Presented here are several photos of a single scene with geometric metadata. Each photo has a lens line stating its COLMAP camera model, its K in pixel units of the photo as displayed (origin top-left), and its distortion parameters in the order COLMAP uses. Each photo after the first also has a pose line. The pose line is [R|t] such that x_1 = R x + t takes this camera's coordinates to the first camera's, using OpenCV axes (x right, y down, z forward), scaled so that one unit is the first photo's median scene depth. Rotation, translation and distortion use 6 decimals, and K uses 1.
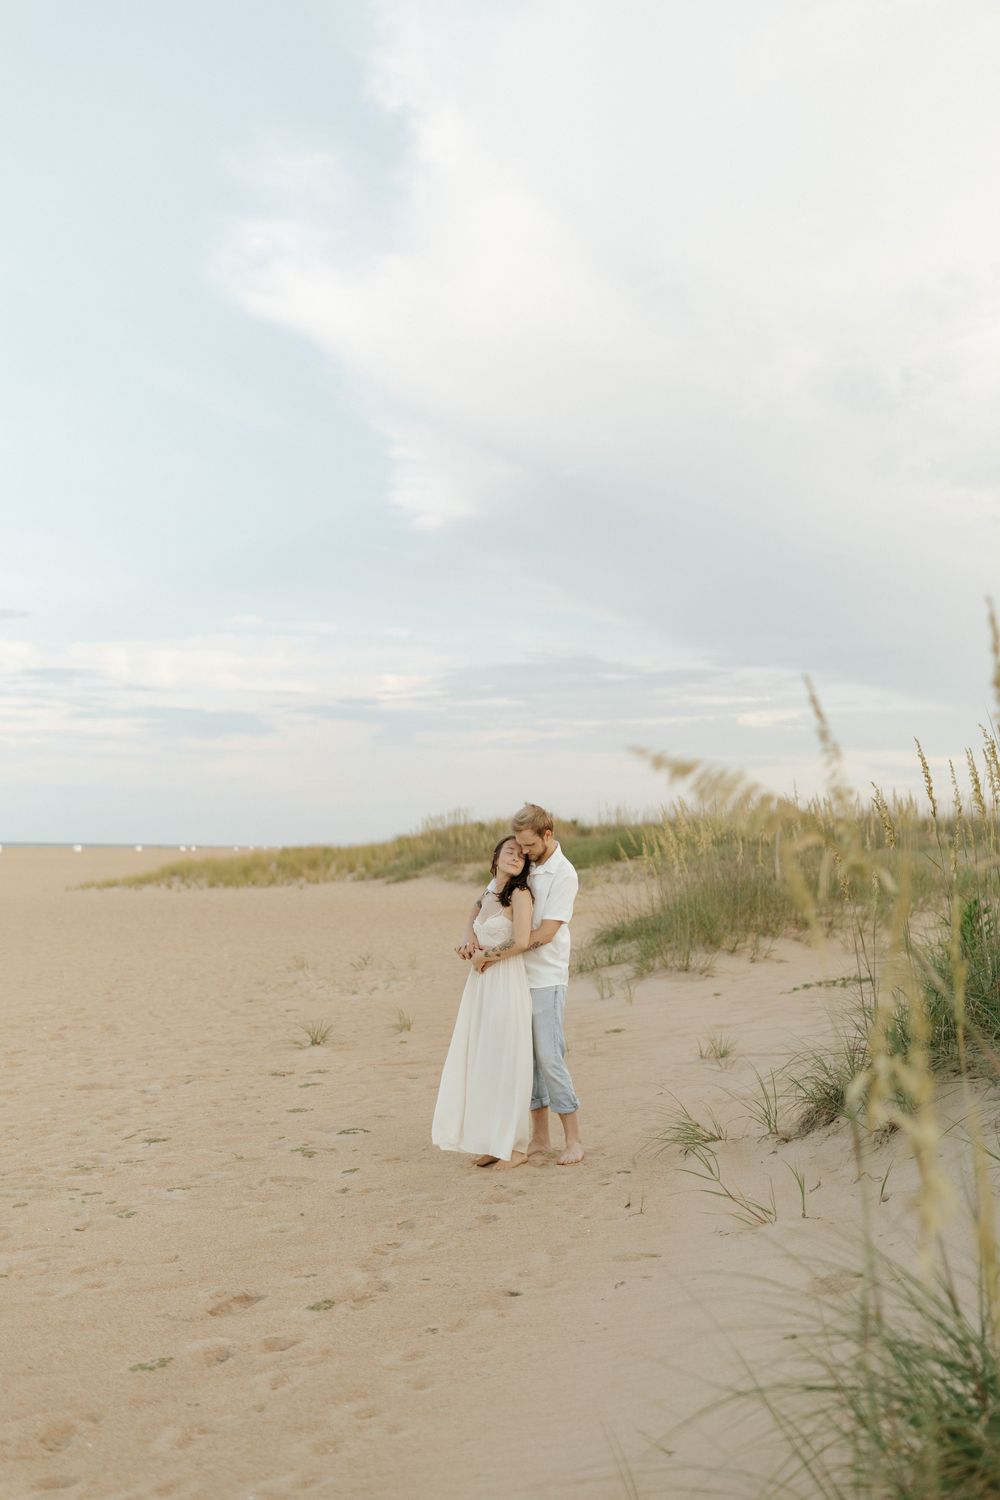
lens RADIAL K [[1481.5, 0, 505.4], [0, 1481.5, 746.1], [0, 0, 1]] dist [0.020212, 0.000000]
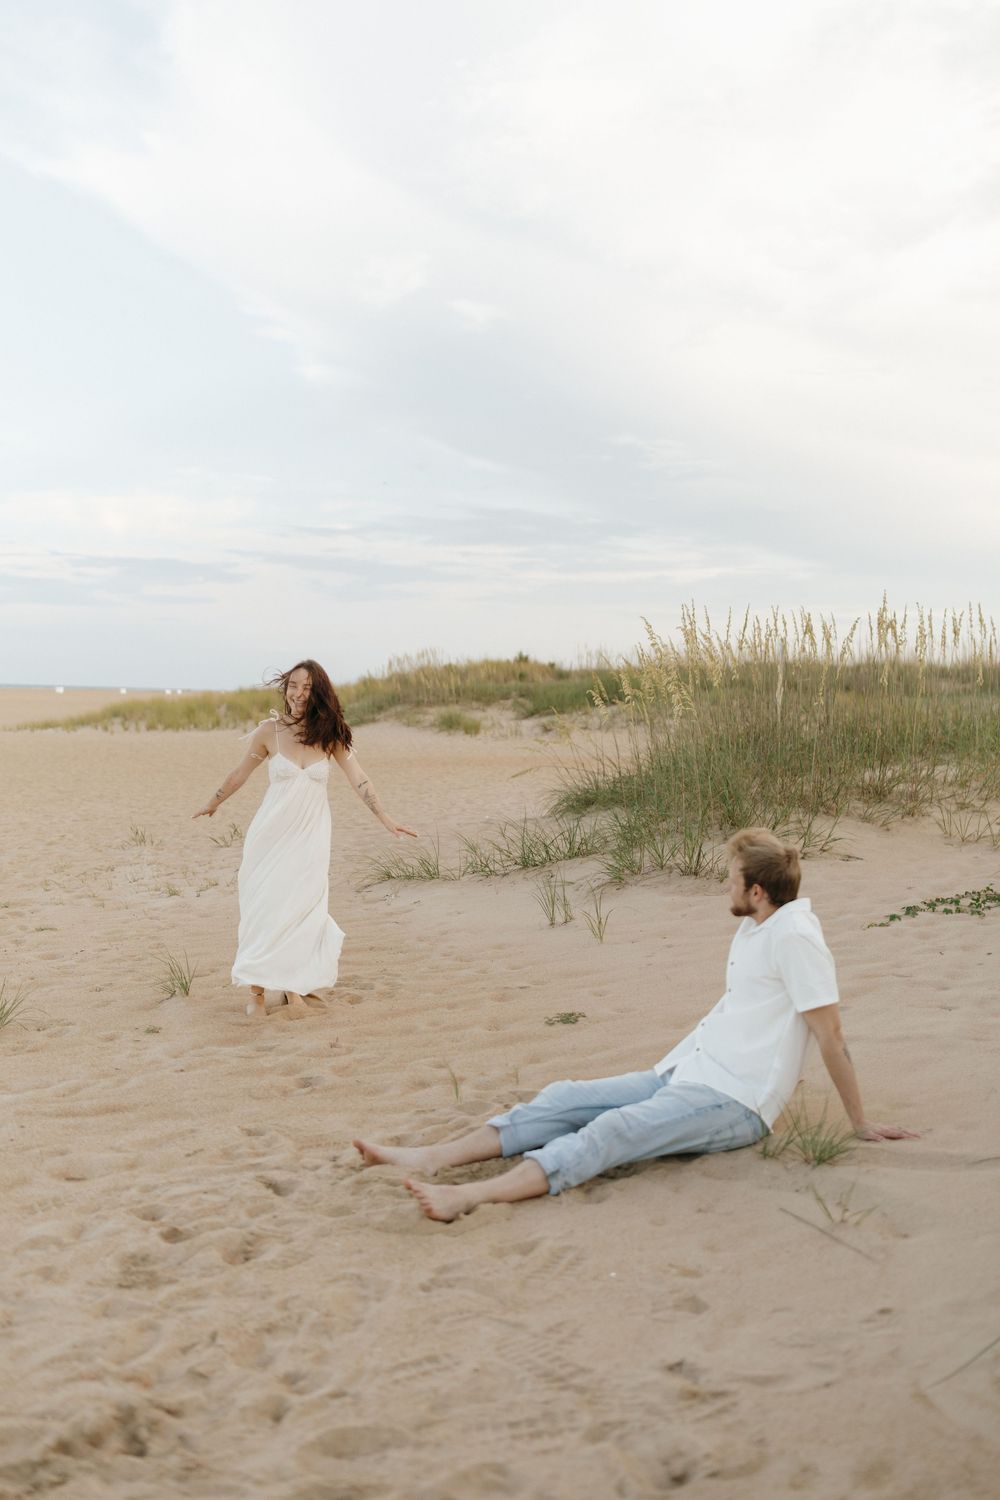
lens RADIAL K [[1481.5, 0, 497.4], [0, 1481.5, 749.3], [0, 0, 1]] dist [0.020212, 0.000000]
pose [[0.999902, 0.012053, 0.007058, 0.011102], [-0.012726, 0.994414, 0.104780, 0.011898], [-0.005756, -0.104860, 0.994470, 0.122610]]
